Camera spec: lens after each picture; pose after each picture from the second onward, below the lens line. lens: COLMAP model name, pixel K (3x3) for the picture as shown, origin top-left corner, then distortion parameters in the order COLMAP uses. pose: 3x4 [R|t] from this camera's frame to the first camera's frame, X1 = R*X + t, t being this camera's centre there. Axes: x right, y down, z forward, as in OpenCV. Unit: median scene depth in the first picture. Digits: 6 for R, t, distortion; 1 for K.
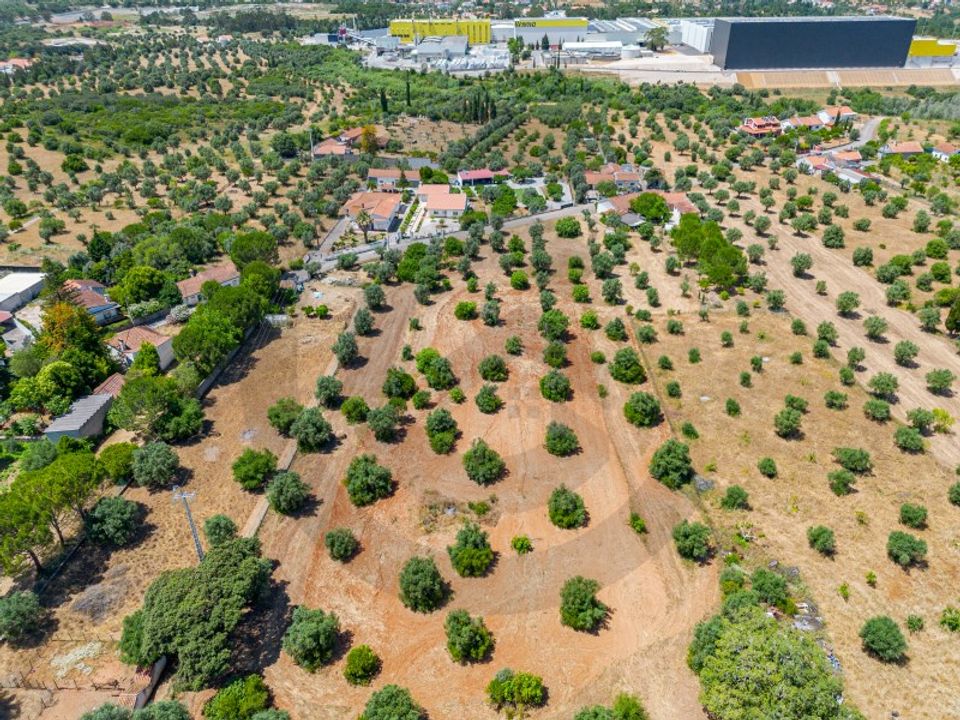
lens RADIAL K [[678.2, 0, 480.0], [0, 678.2, 360.0], [0, 0, 1]] dist [0.038348, -0.028513]
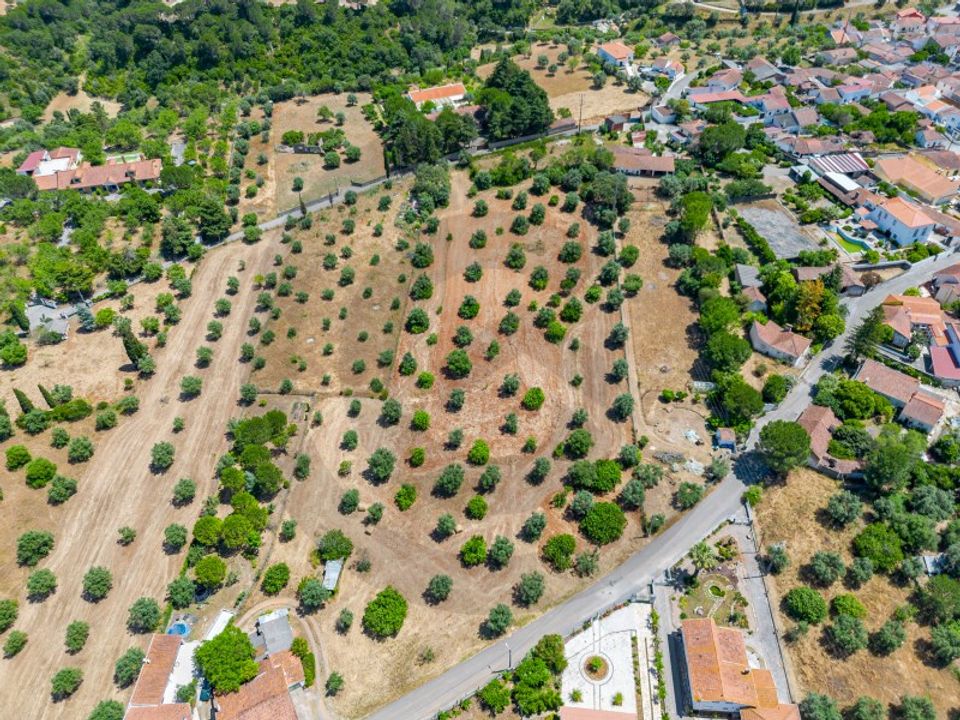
lens RADIAL K [[678.2, 0, 480.0], [0, 678.2, 360.0], [0, 0, 1]] dist [0.038348, -0.028513]
pose [[-0.998614, 0.011694, 0.051314, 0.009410], [0.052538, 0.279155, 0.958808, -1.287101], [-0.003112, 0.960175, -0.279383, 1.417805]]
